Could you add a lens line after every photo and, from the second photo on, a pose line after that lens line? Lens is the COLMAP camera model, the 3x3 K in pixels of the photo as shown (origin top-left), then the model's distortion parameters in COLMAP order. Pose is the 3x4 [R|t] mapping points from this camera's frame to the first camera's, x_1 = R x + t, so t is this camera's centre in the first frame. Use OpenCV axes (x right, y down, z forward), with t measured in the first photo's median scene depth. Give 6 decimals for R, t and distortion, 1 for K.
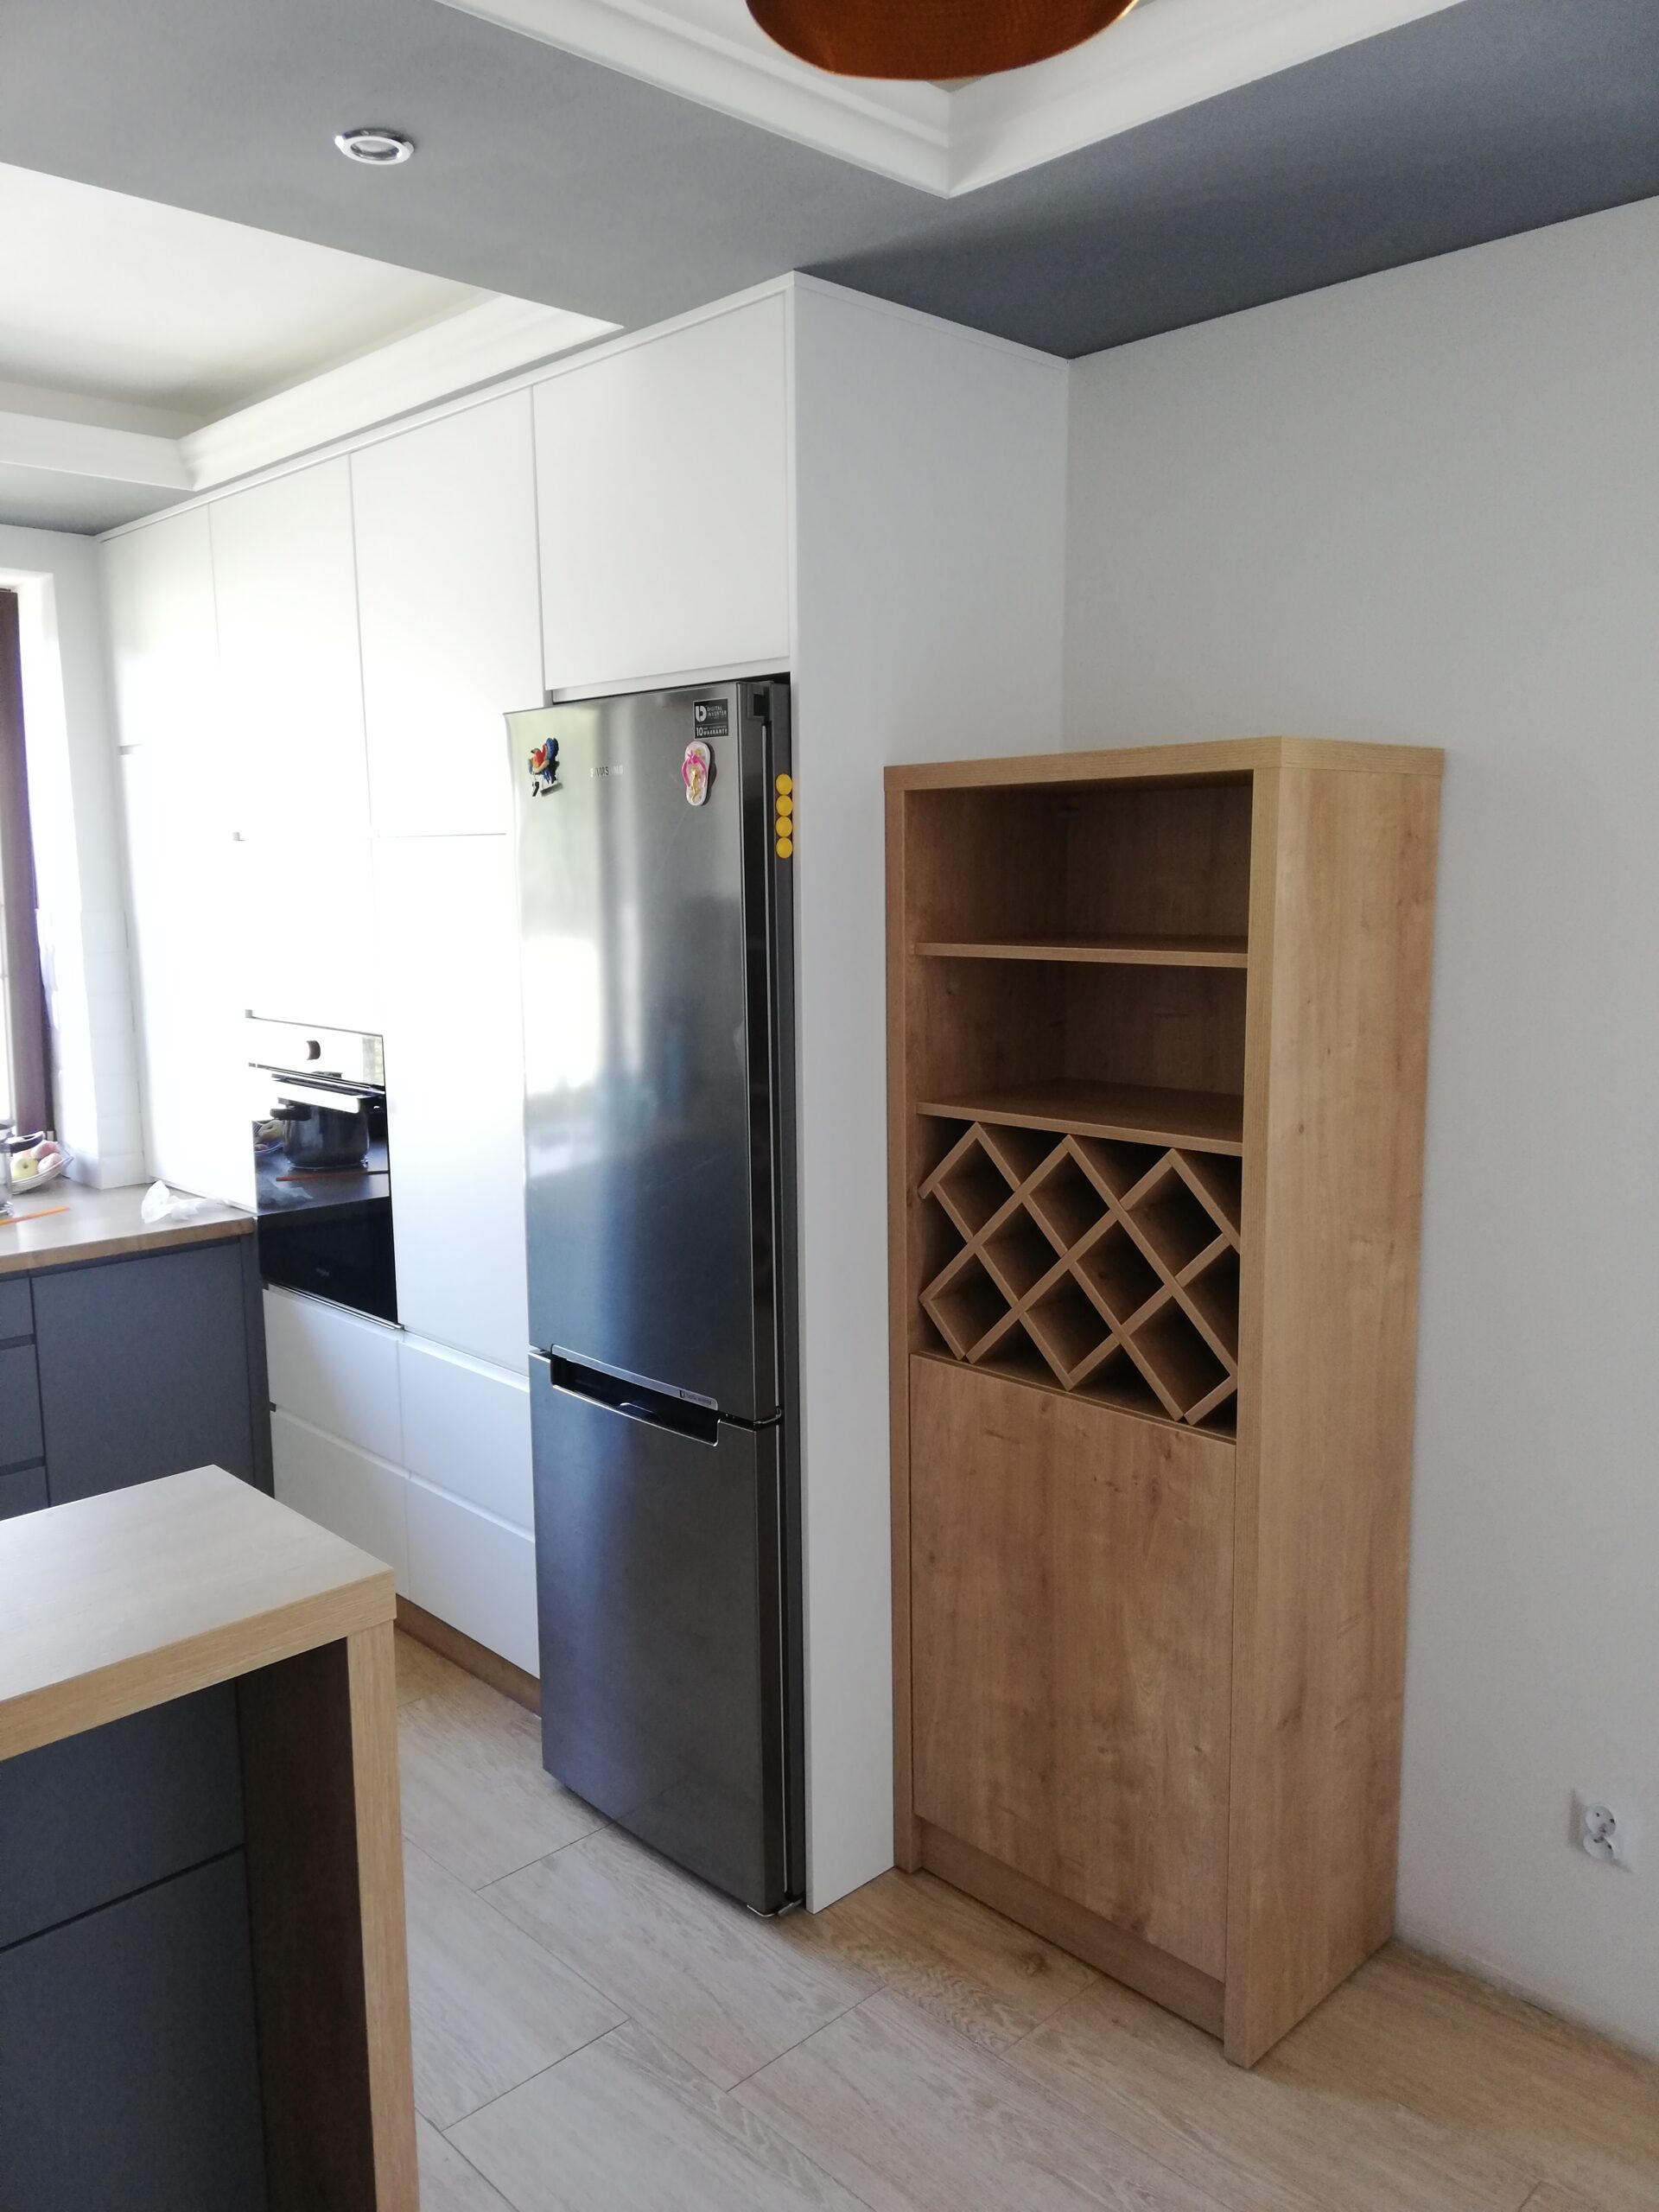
lens RADIAL K [[1640.4, 0, 829.5], [0, 1640.4, 1106.0], [0, 0, 1]] dist [0.128476, -0.226328]
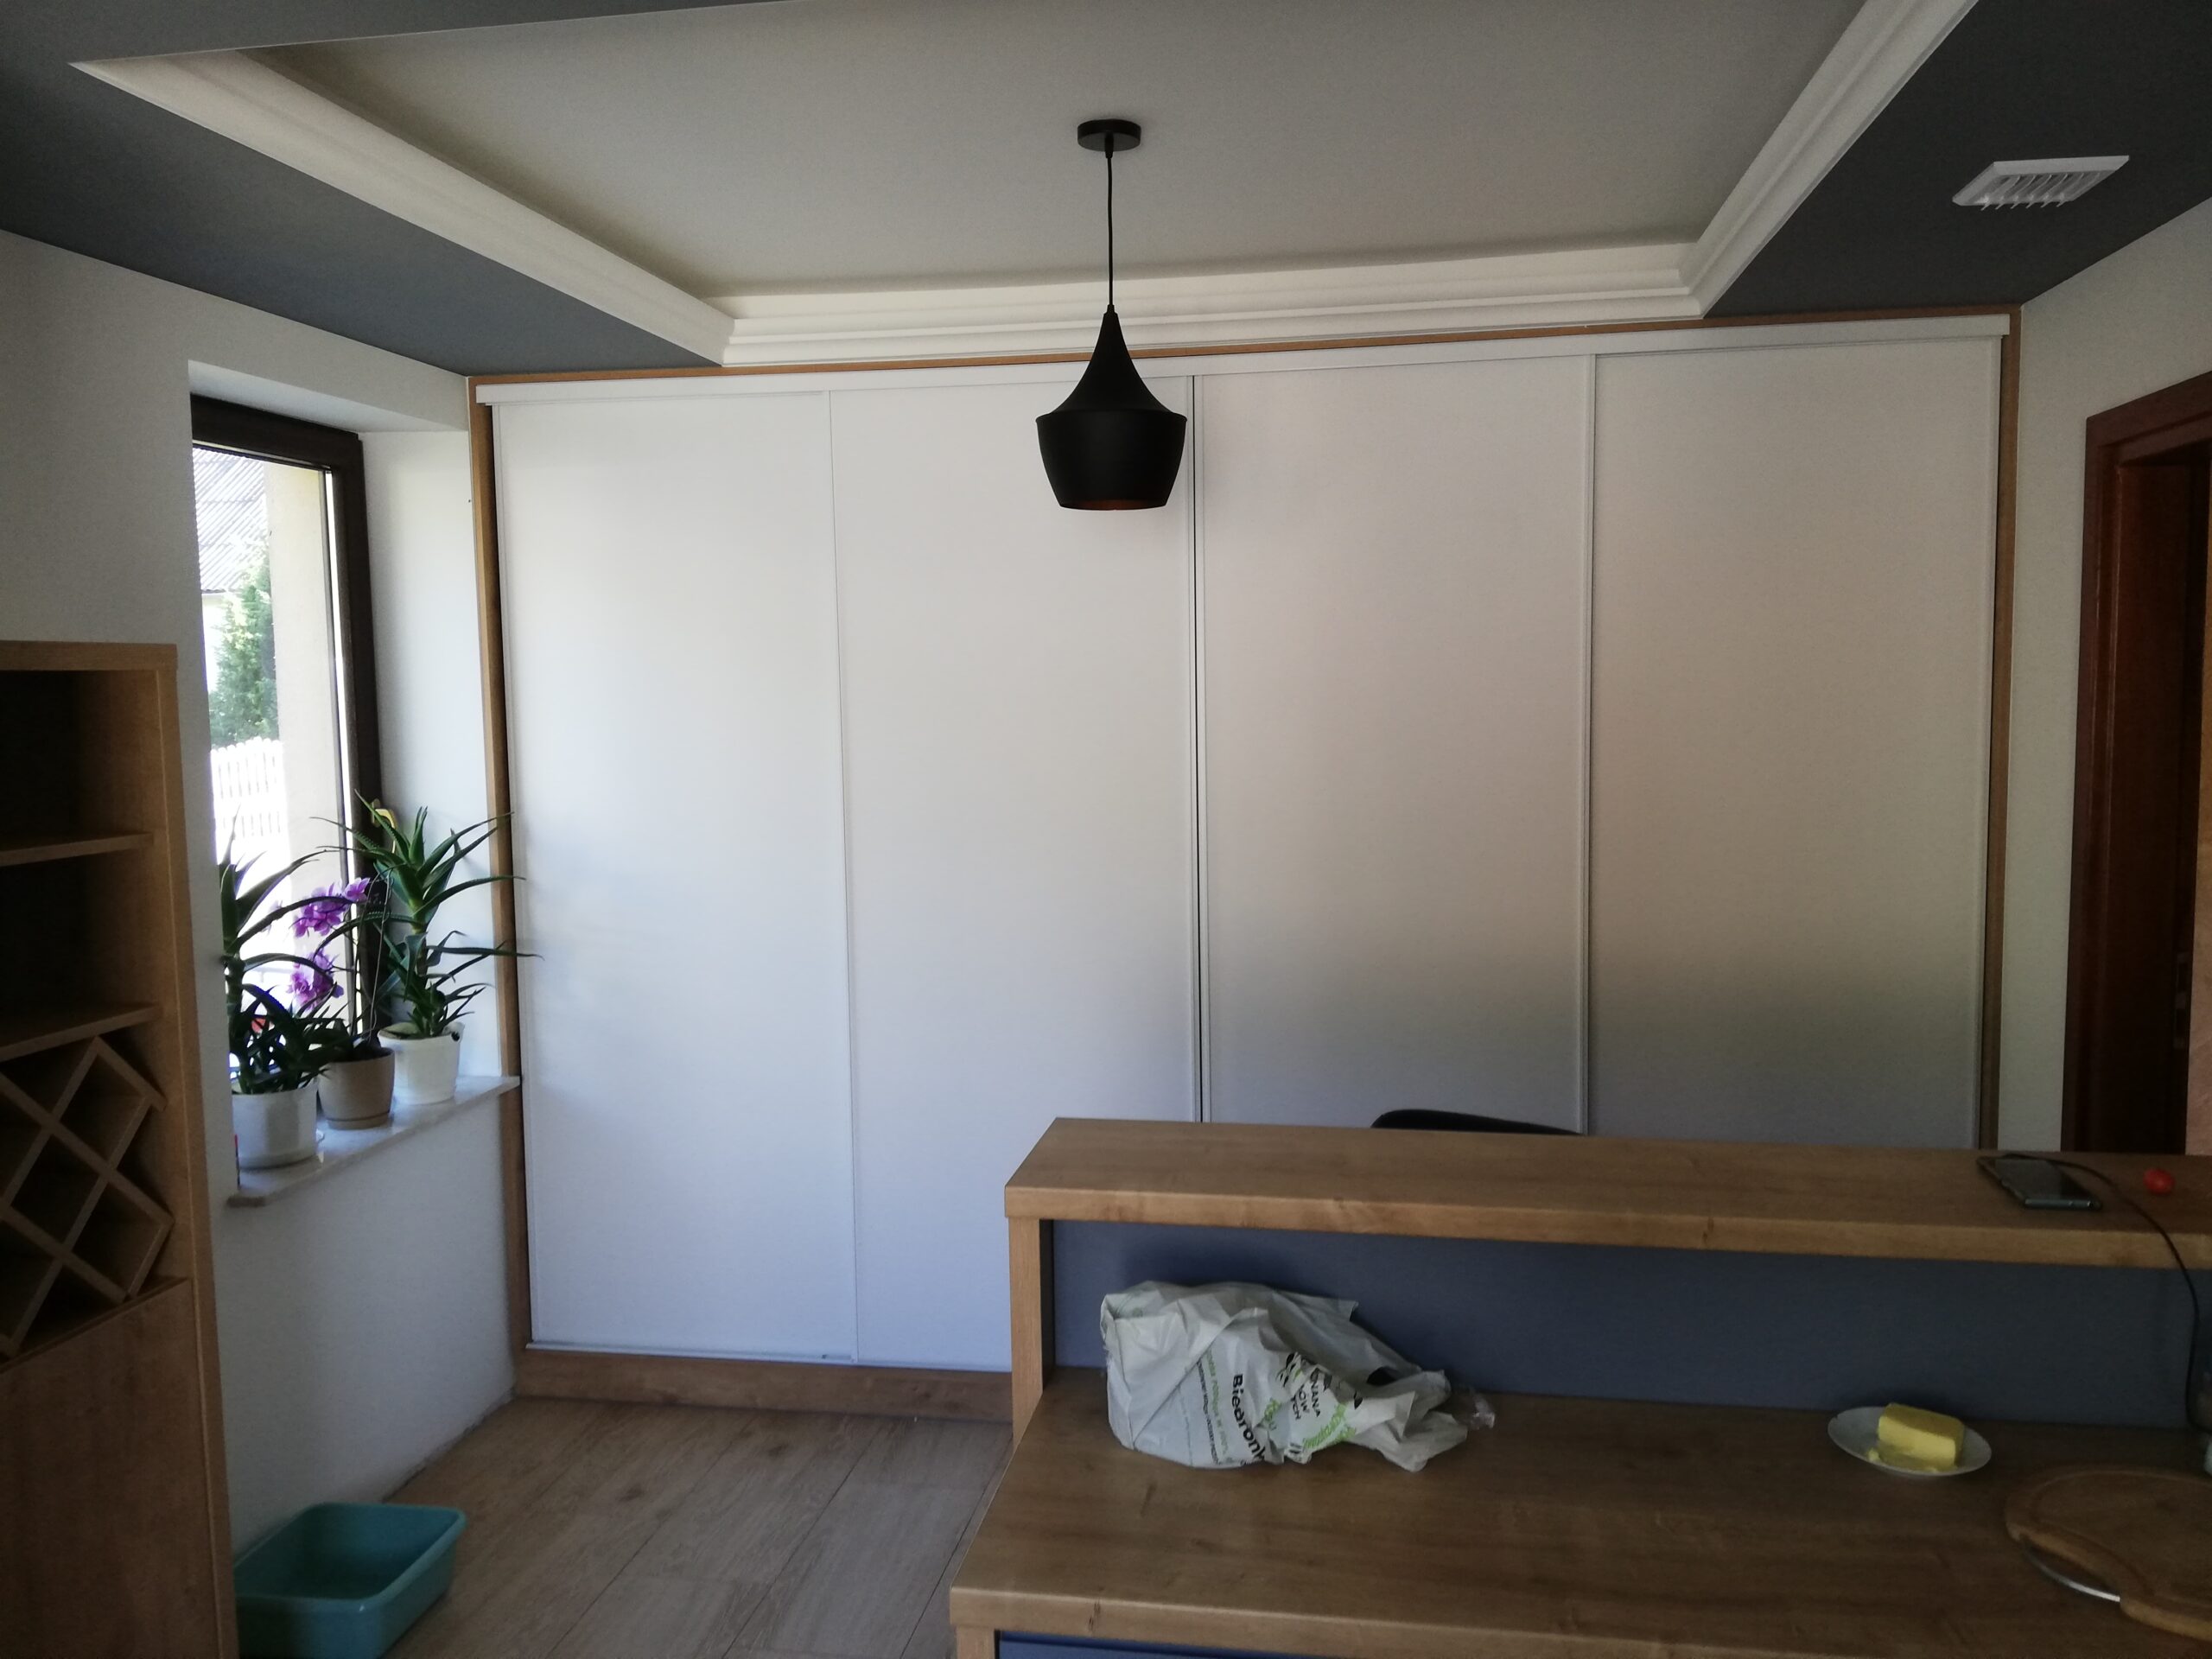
lens RADIAL K [[1686.1, 0, 1106.0], [0, 1686.1, 829.5], [0, 0, 1]] dist [0.045646, -0.064407]
pose [[-0.586462, -0.050203, 0.808420, -0.972290], [0.145814, 0.975228, 0.166342, -0.177599], [-0.796744, 0.215431, -0.564613, 1.056063]]
